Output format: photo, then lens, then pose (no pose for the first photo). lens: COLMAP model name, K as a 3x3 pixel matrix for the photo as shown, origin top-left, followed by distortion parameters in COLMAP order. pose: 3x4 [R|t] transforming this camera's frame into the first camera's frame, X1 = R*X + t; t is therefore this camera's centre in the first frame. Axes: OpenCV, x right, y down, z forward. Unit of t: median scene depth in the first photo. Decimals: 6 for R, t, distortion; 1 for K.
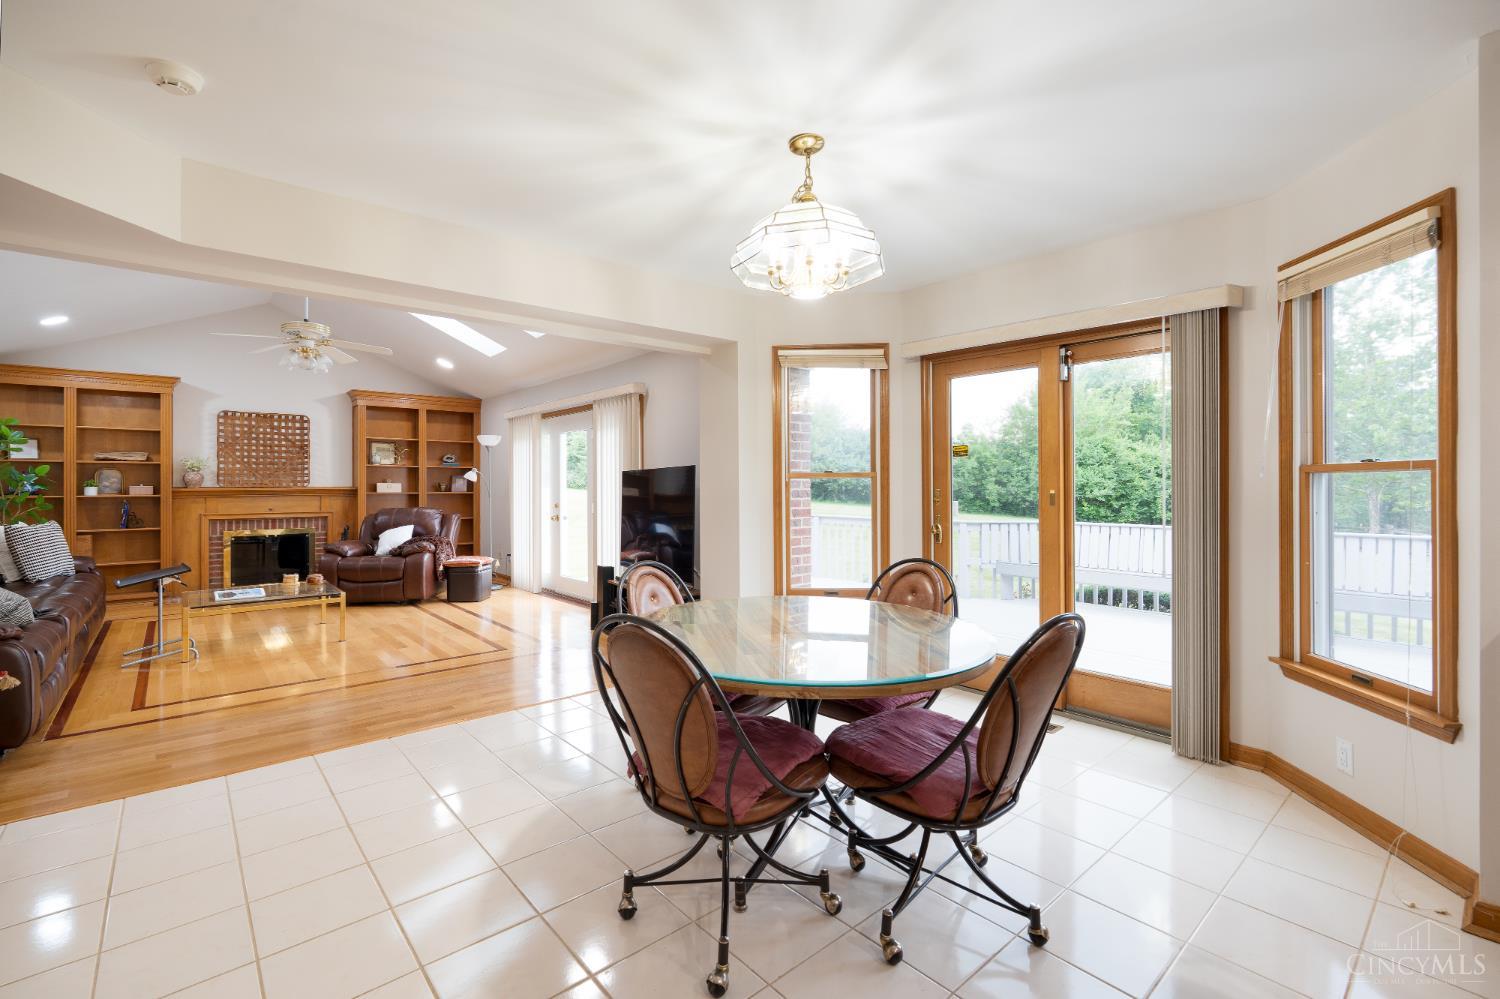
lens RADIAL K [[661.0, 0, 748.4], [0, 661.0, 484.5], [0, 0, 1]] dist [-0.010429, 0.000098]
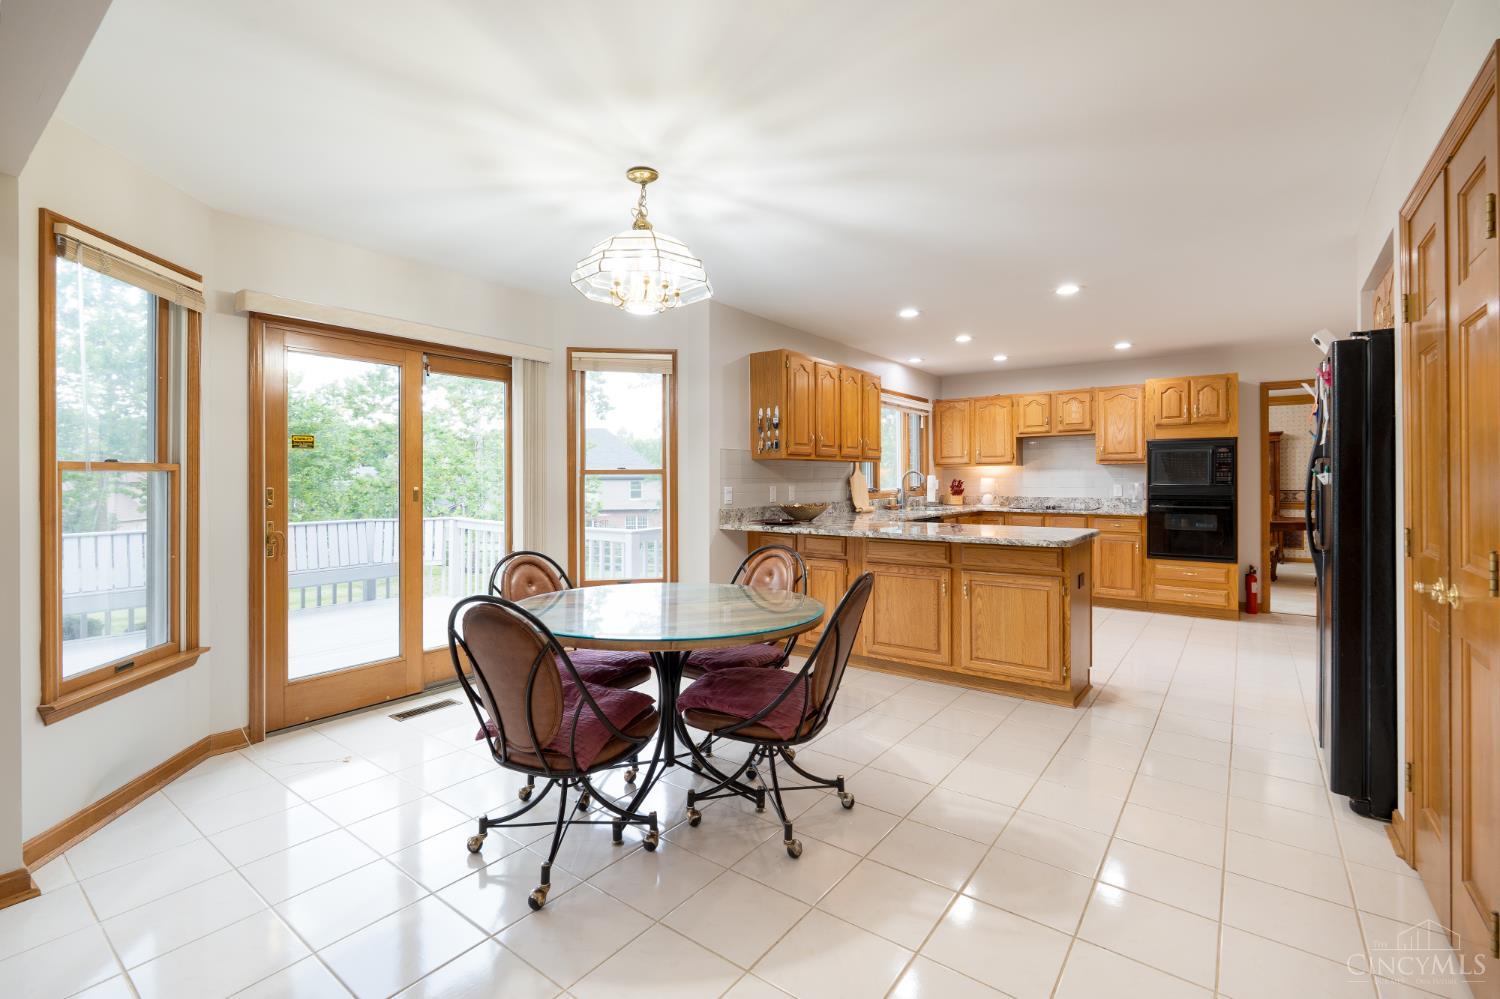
lens RADIAL K [[661.0, 0, 750.1], [0, 661.0, 480.3], [0, 0, 1]] dist [-0.010429, 0.000098]
pose [[-0.206530, 0.002112, 0.978438, -0.693793], [0.000775, 0.999998, -0.001995, 0.000341], [-0.978440, 0.000346, -0.206531, 0.704091]]
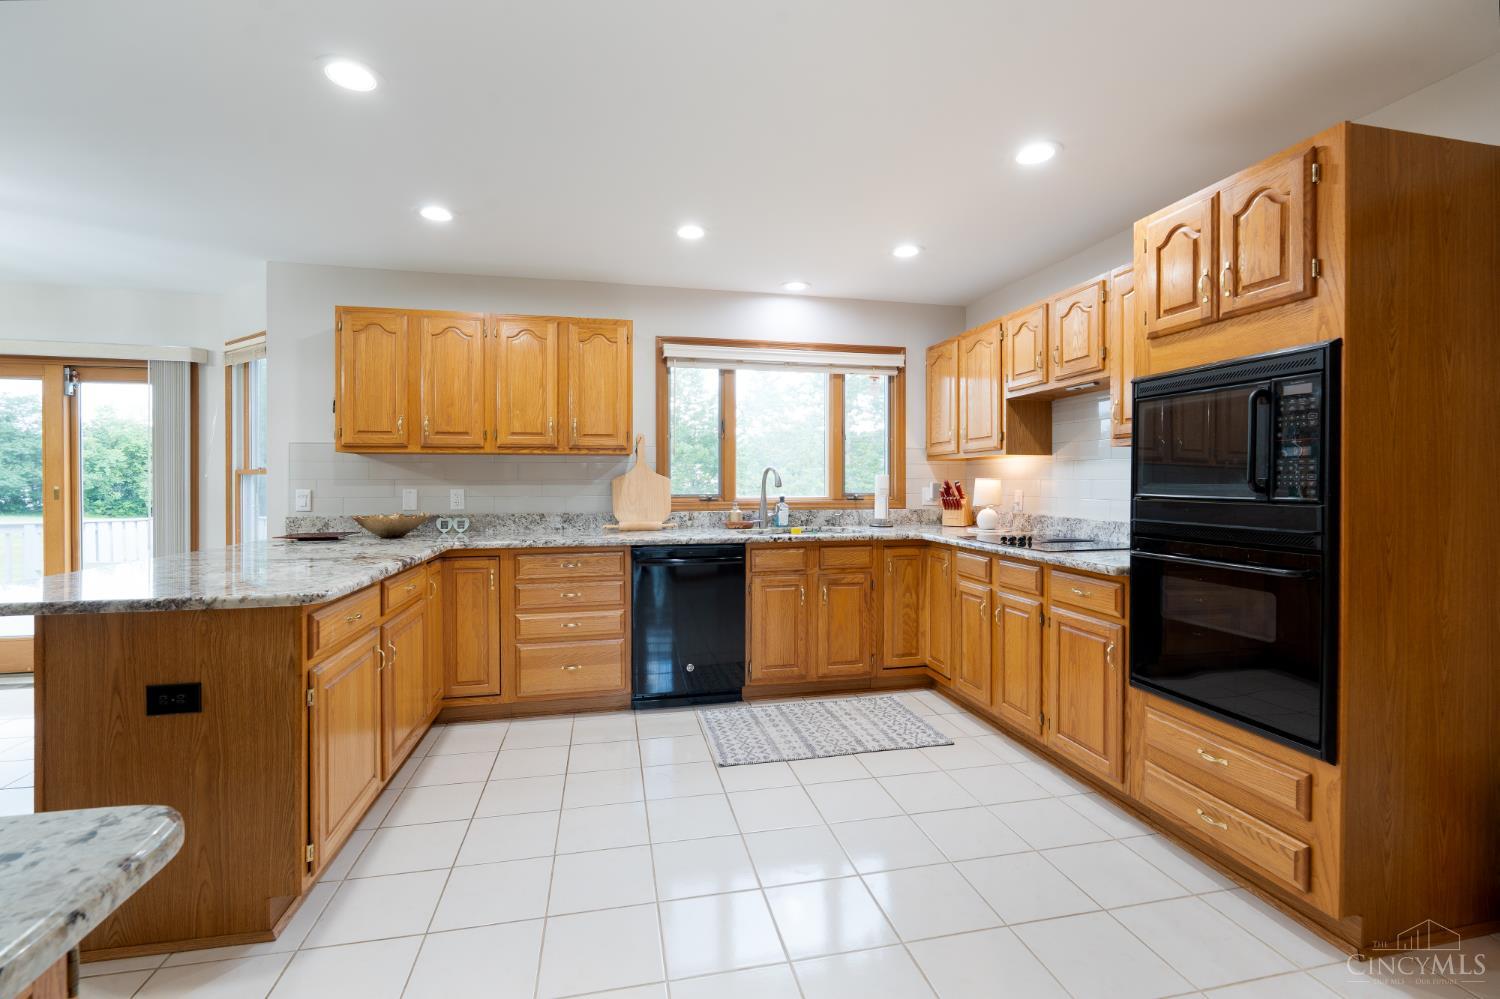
lens RADIAL K [[661.0, 0, 764.8], [0, 661.0, 488.5], [0, 0, 1]] dist [-0.010429, 0.000098]
pose [[0.474471, -0.003077, 0.880266, 0.032116], [-0.004334, 0.999974, 0.005832, 0.000207], [-0.880260, -0.006582, 0.474445, -0.686438]]
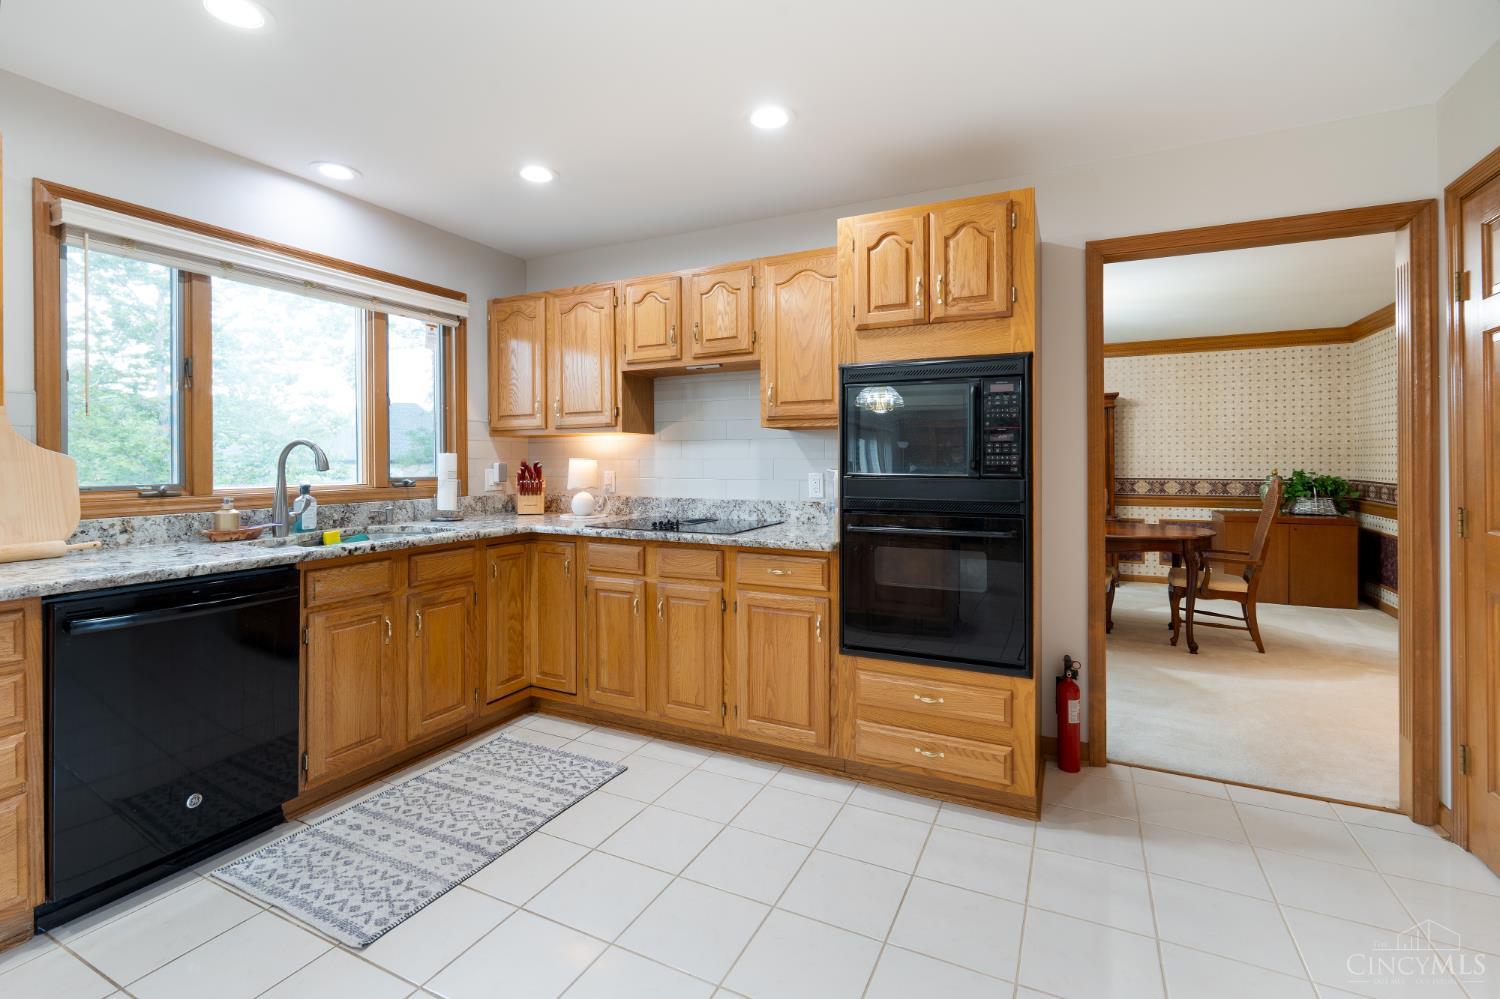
lens RADIAL K [[661.0, 0, 753.4], [0, 661.0, 465.7], [0, 0, 1]] dist [-0.010429, 0.000098]
pose [[-0.384910, 0.000517, 0.922954, 0.176780], [0.002184, 0.999998, 0.000351, -0.000536], [-0.922951, 0.002151, -0.384911, -0.331589]]
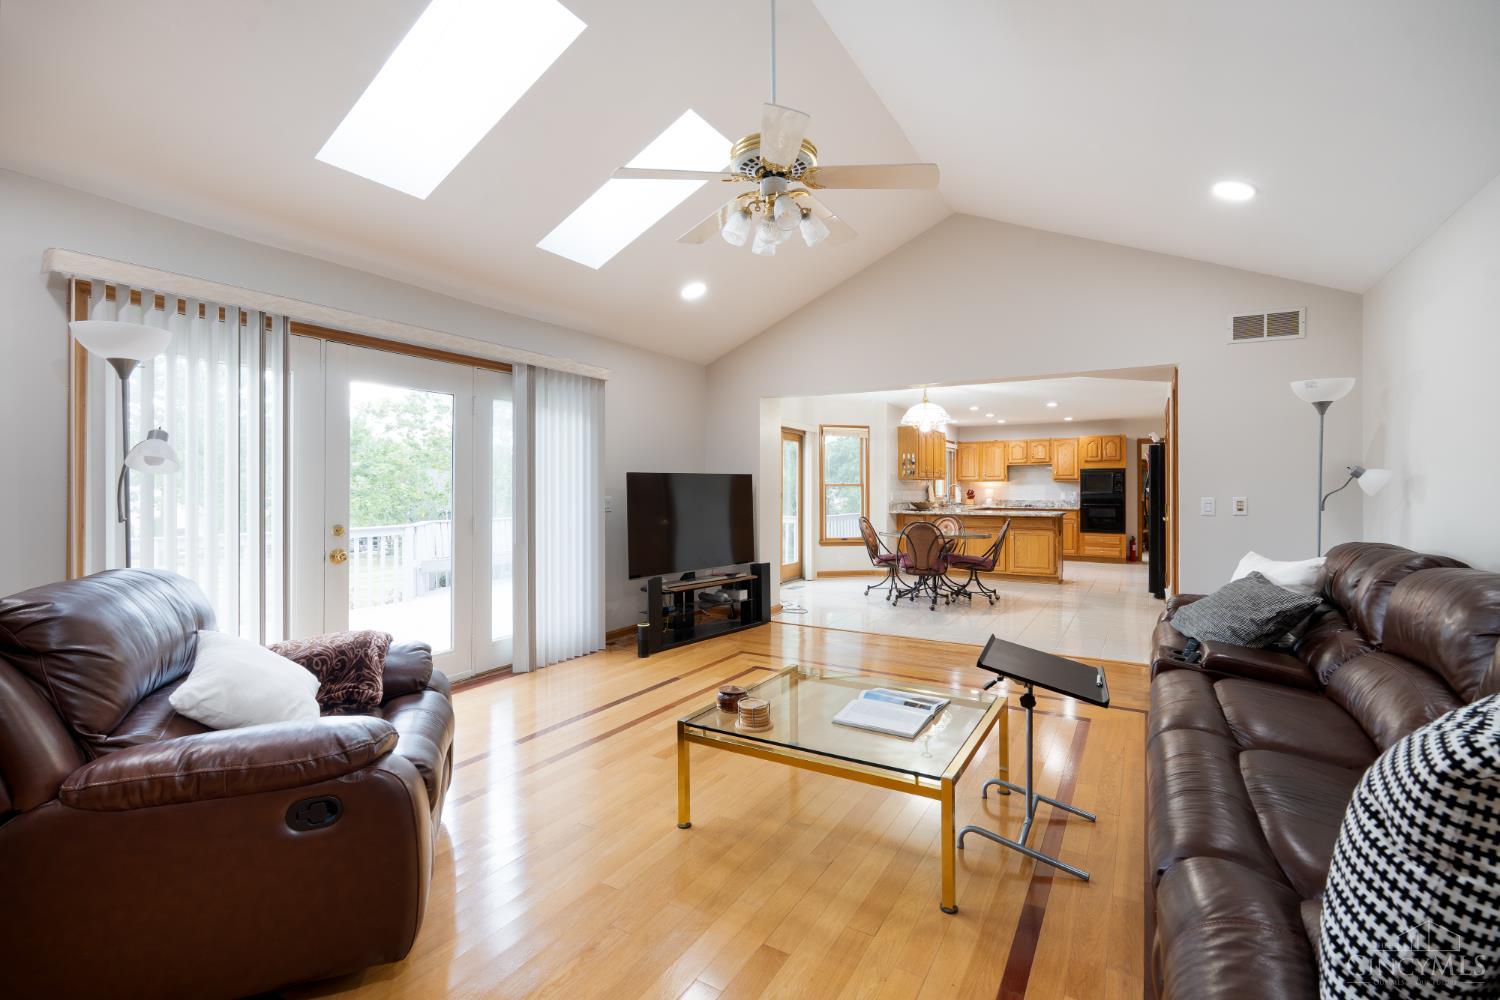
lens RADIAL K [[661.0, 0, 746.1], [0, 661.0, 485.6], [0, 0, 1]] dist [-0.010429, 0.000098]
pose [[-0.304631, 0.005751, 0.952453, -1.806066], [-0.004479, 0.999962, -0.007470, 0.005318], [-0.952460, -0.006541, -0.304594, 1.882455]]
